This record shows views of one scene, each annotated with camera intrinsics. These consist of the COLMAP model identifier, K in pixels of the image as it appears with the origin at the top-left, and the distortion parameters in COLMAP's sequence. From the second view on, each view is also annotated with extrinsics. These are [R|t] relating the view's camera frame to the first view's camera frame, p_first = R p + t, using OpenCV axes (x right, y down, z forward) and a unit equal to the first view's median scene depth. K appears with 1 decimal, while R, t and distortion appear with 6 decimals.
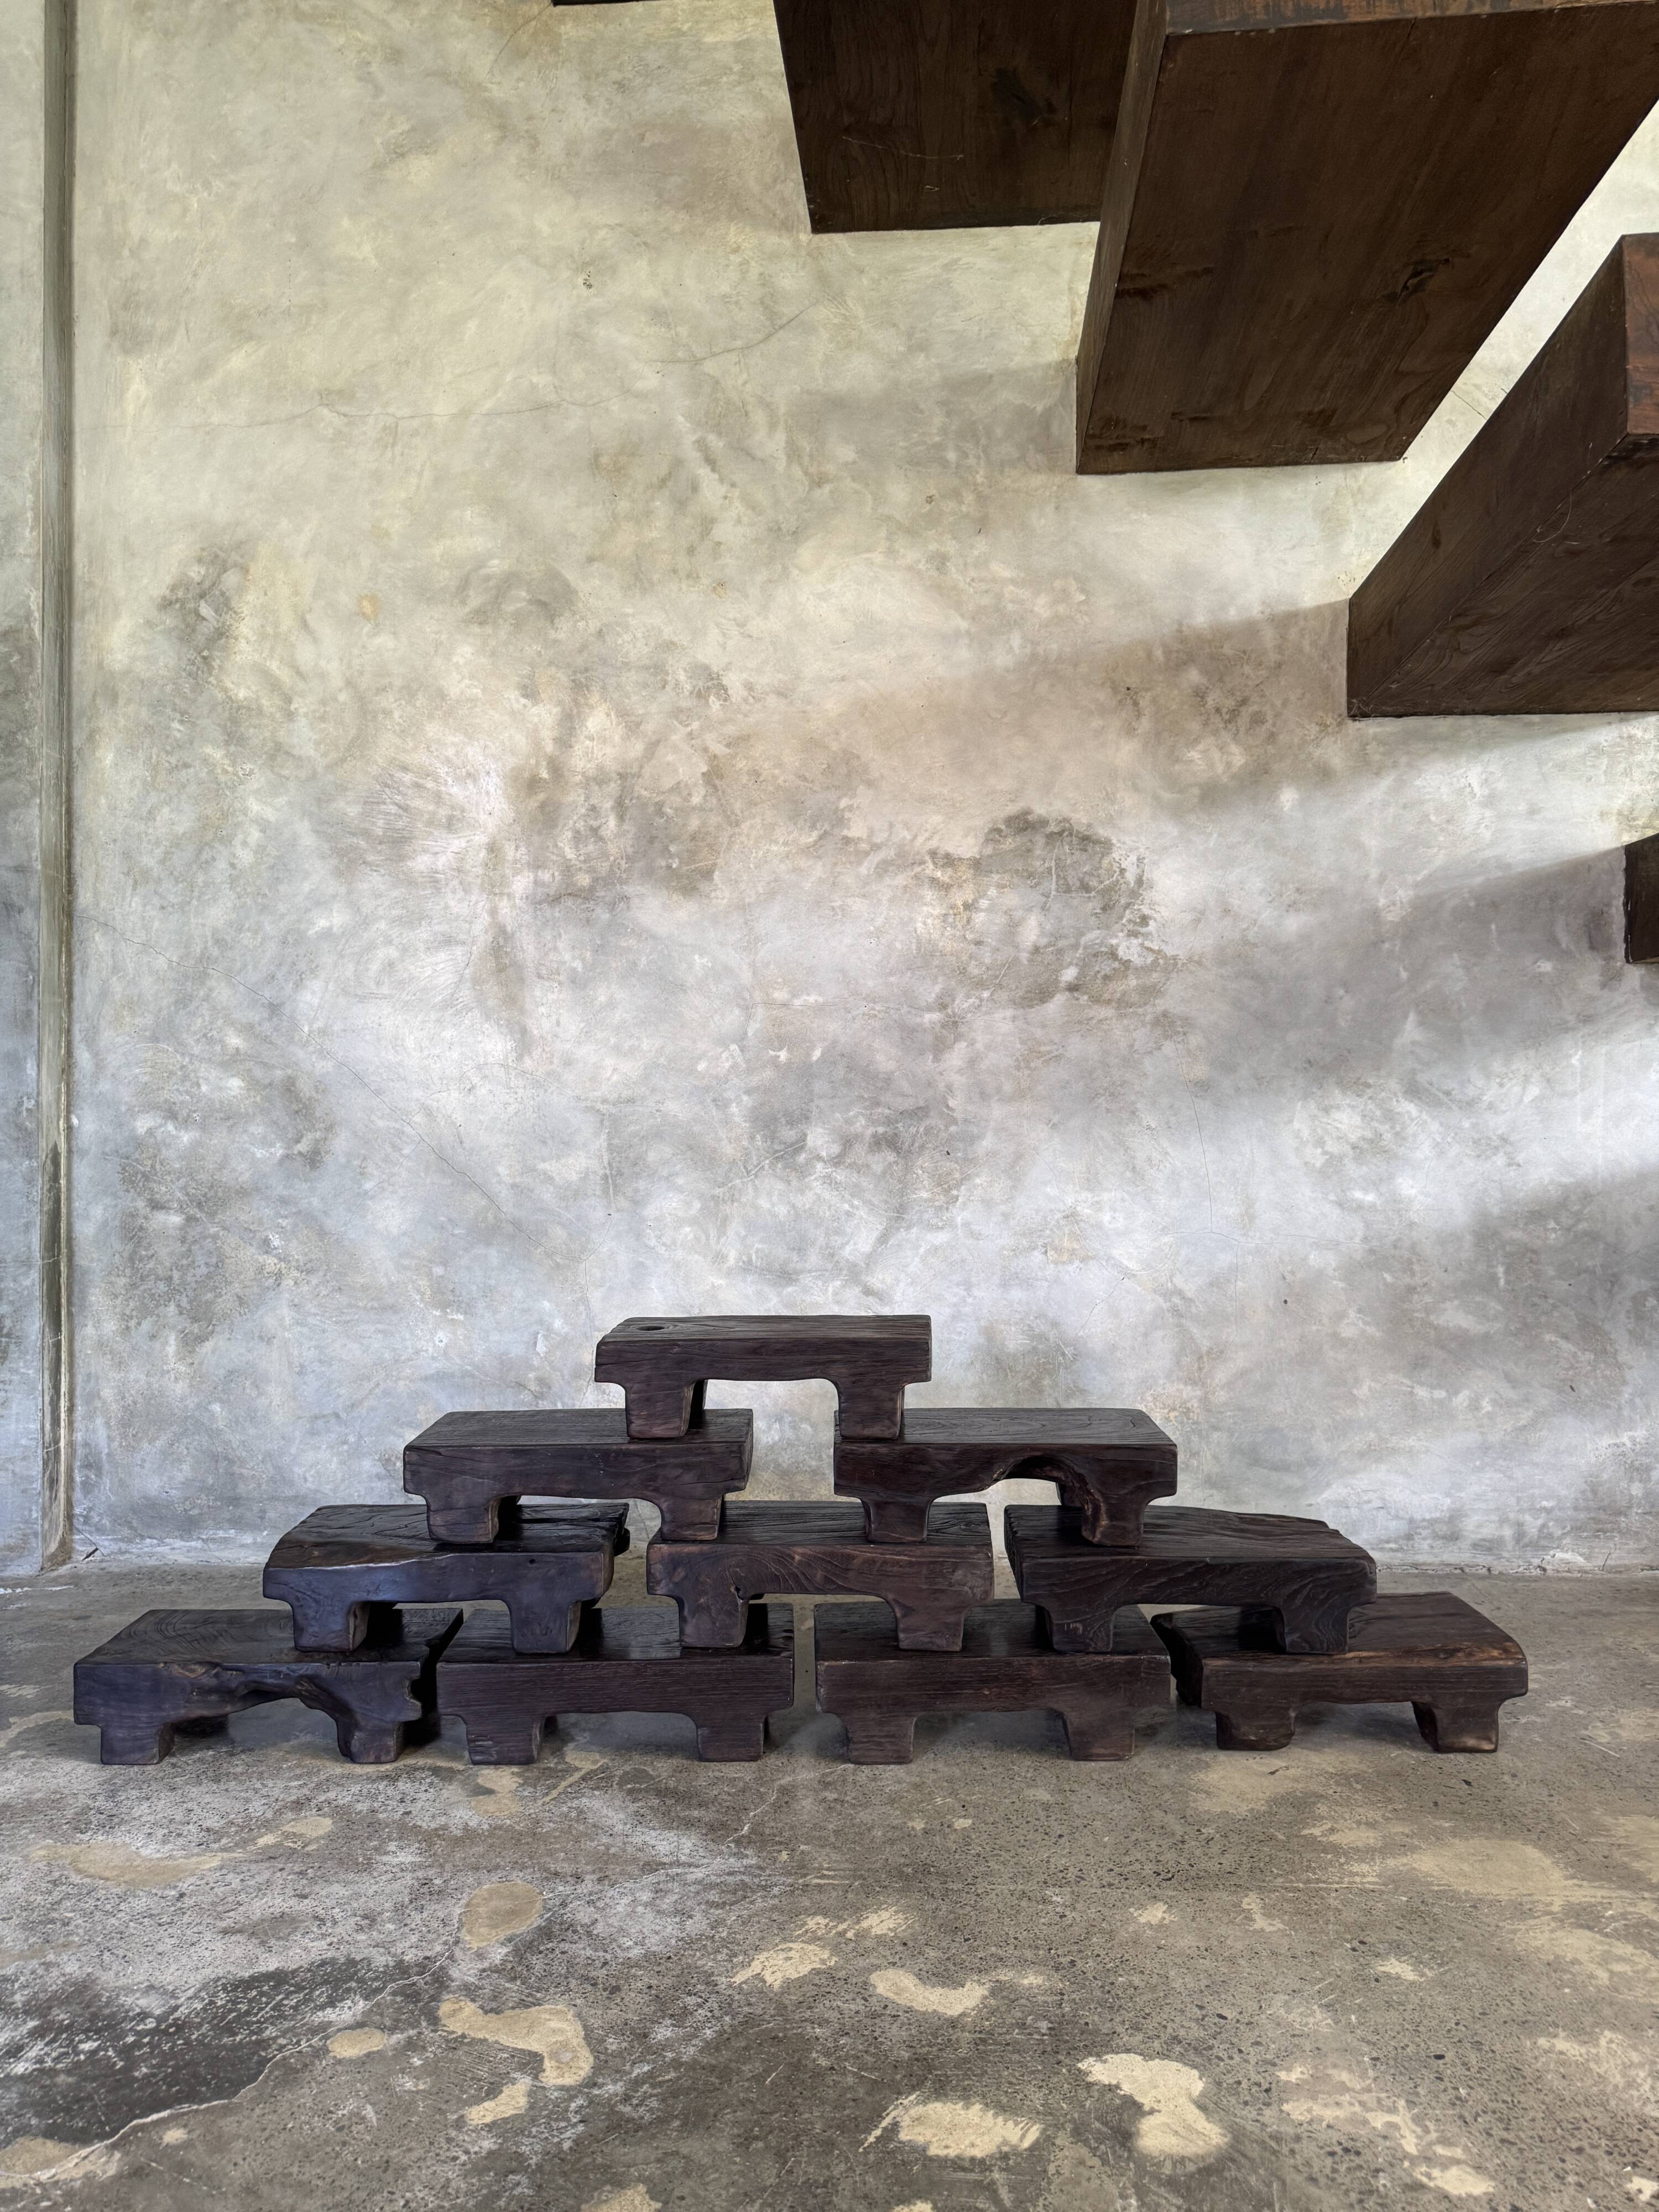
lens RADIAL K [[1554.0, 0, 824.0], [0, 1554.0, 1056.1], [0, 0, 1]] dist [0.057843, -0.077001]
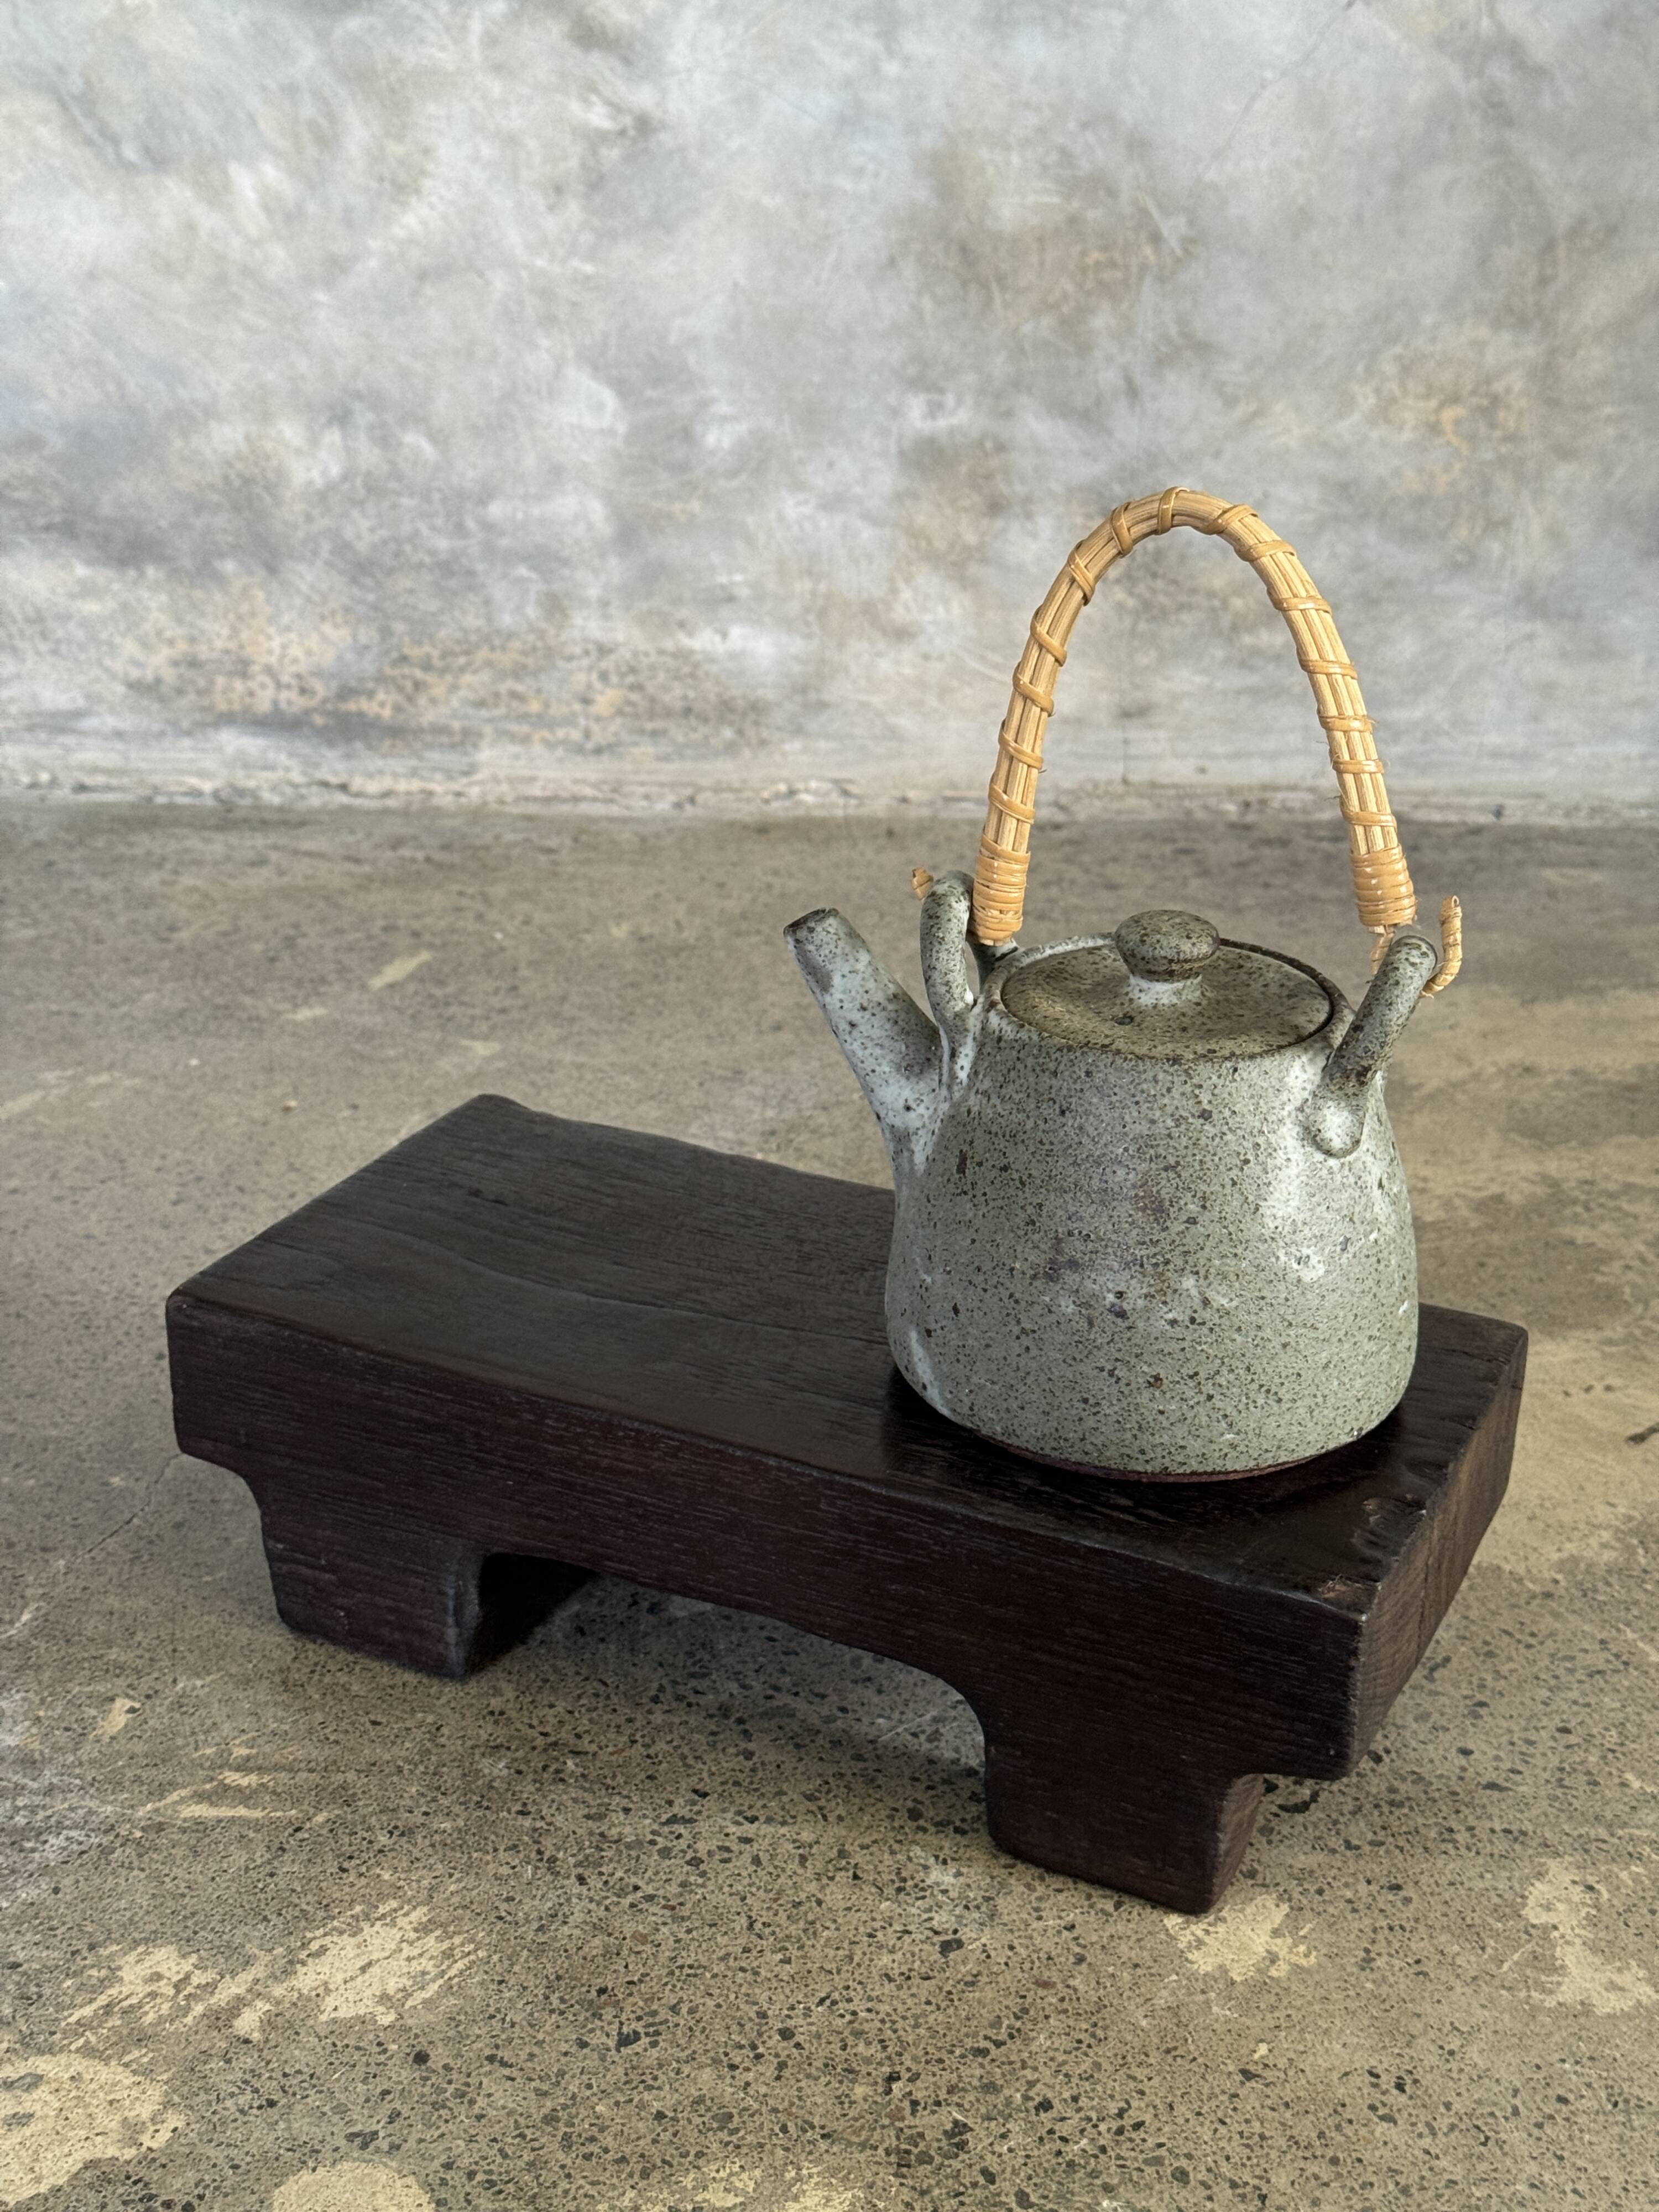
lens RADIAL K [[3085.6, 0, 825.9], [0, 3085.6, 1110.3], [0, 0, 1]] dist [0.115544, 0.000000]
pose [[0.999475, 0.010332, 0.030695, 0.085002], [-0.022232, 0.908052, 0.418268, 0.109792], [-0.023551, -0.418731, 0.907805, 0.405208]]
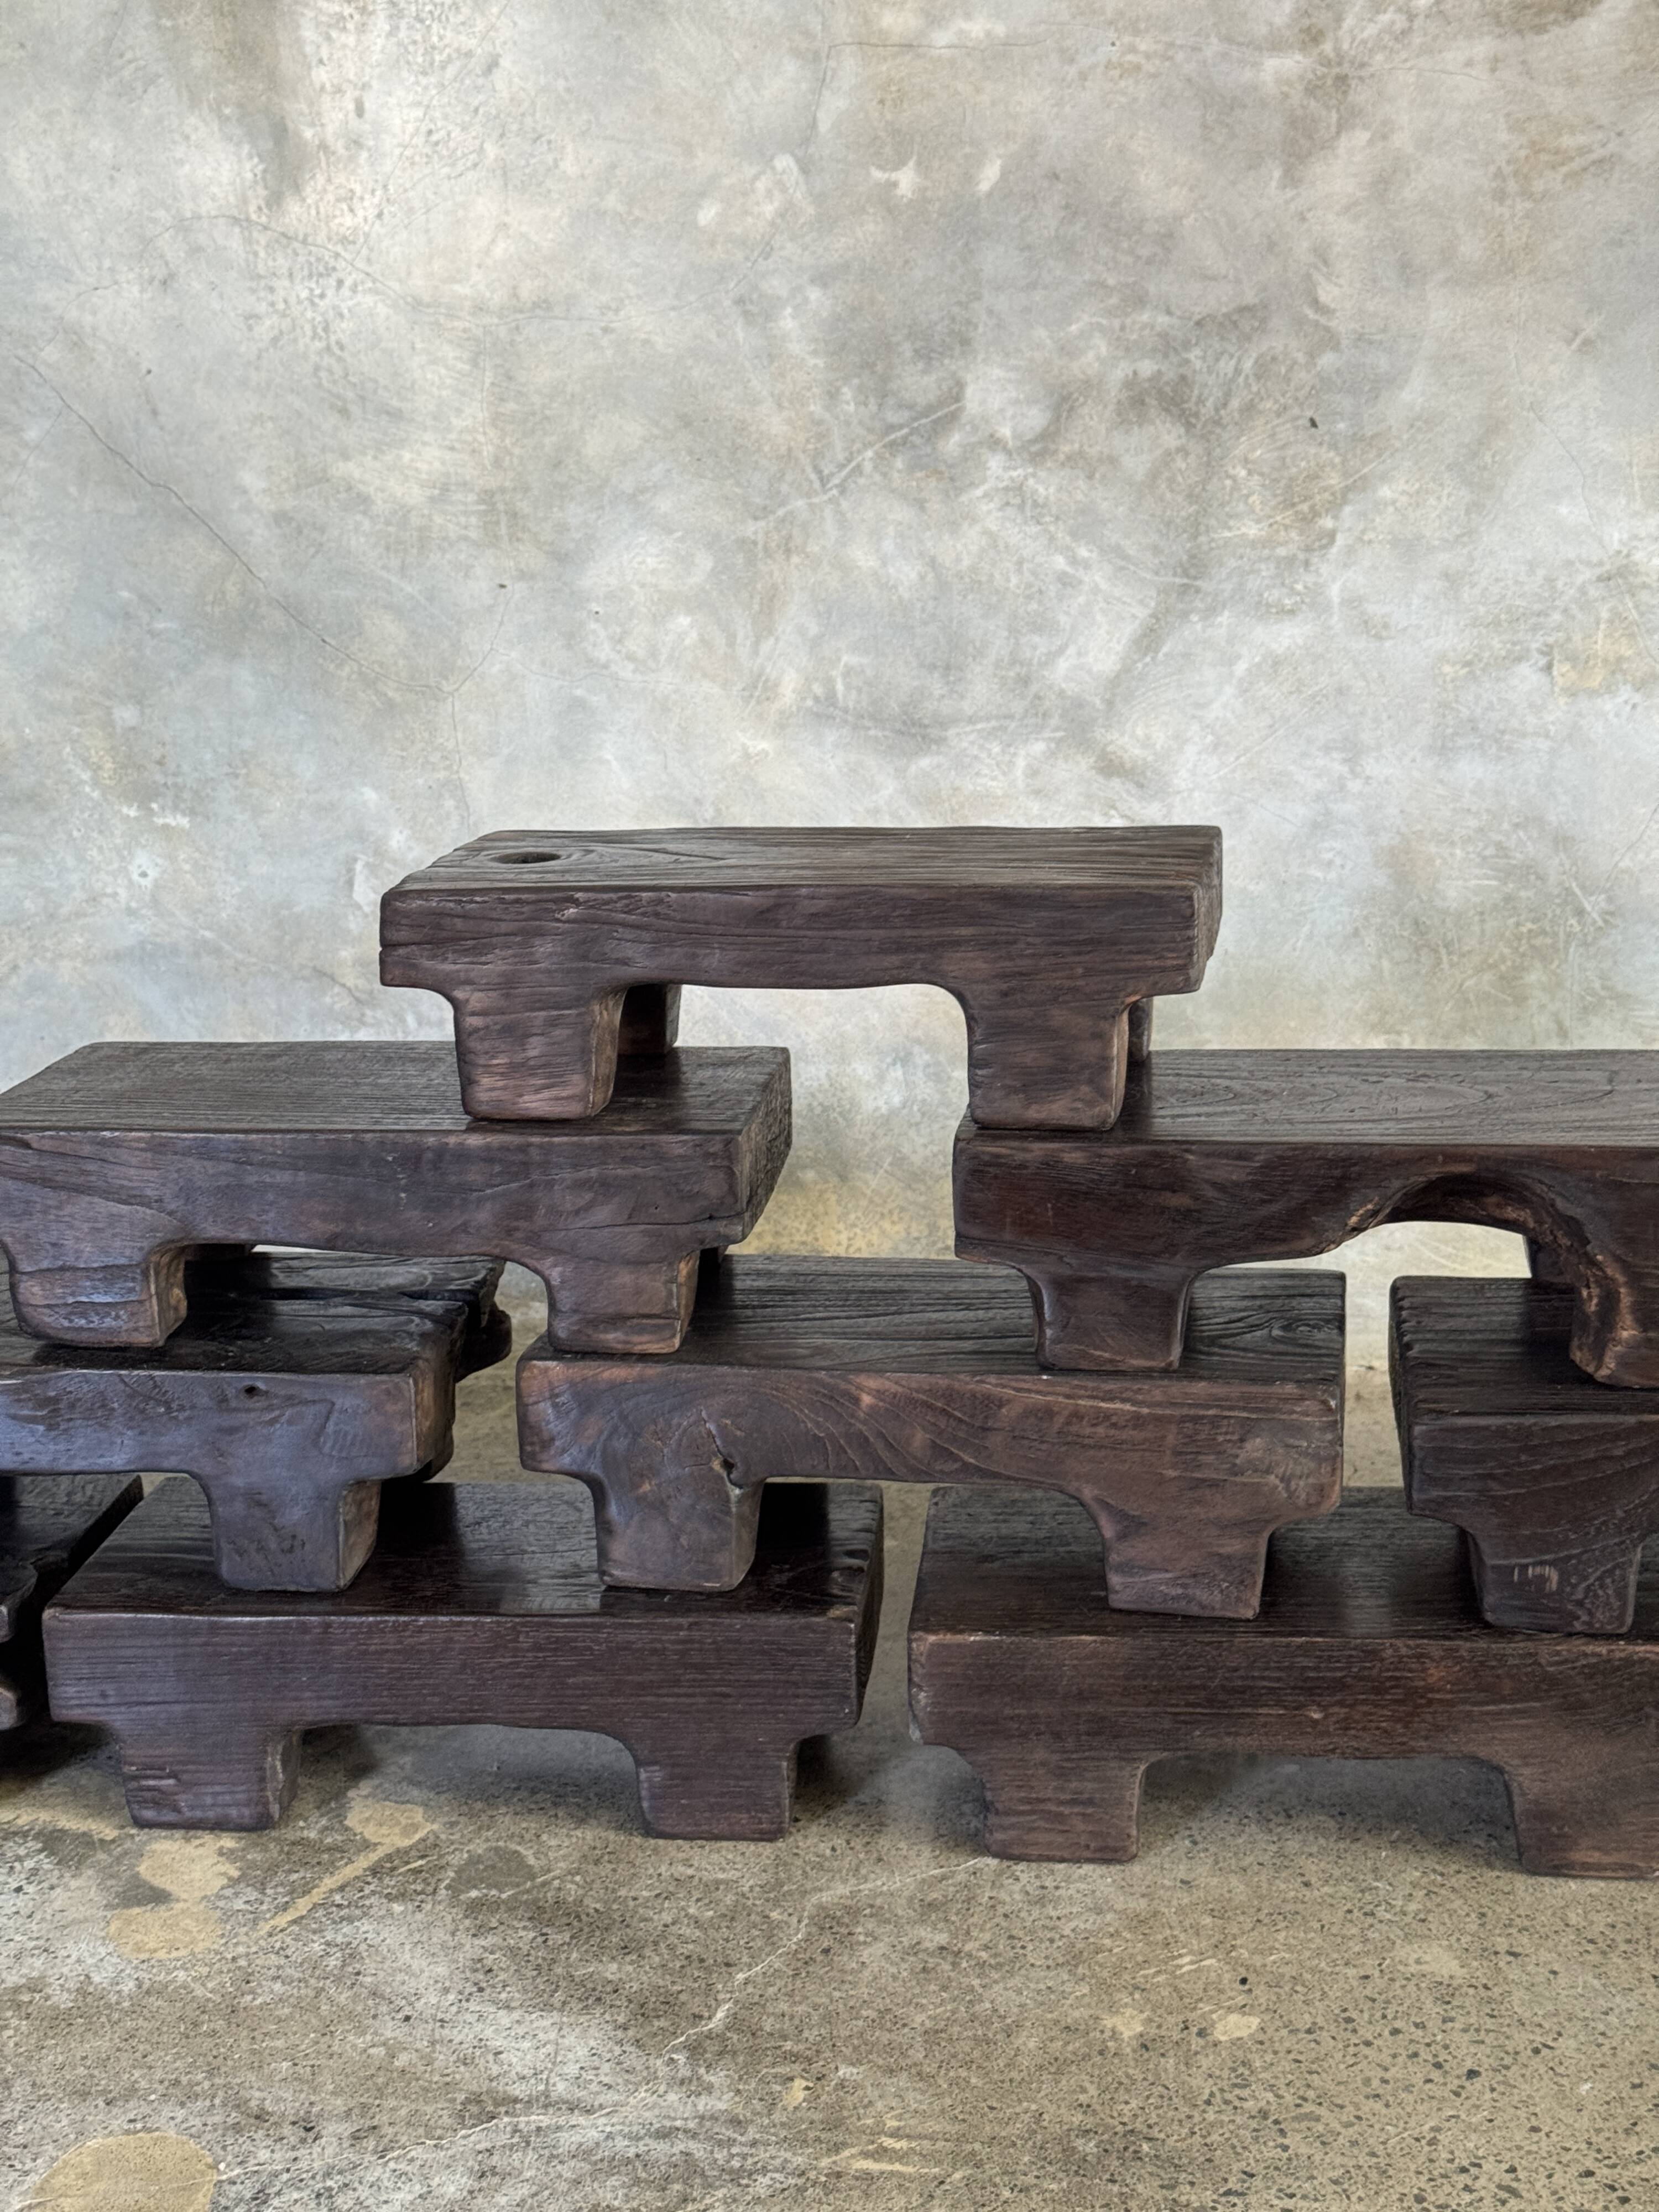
lens RADIAL K [[3085.6, 0, 810.4], [0, 3085.6, 1089.9], [0, 0, 1]] dist [0.115544, 0.000000]
pose [[0.993475, 0.010759, -0.113545, 0.060948], [0.018467, 0.967229, 0.253232, 0.031276], [0.112548, -0.253677, 0.960719, 0.225856]]
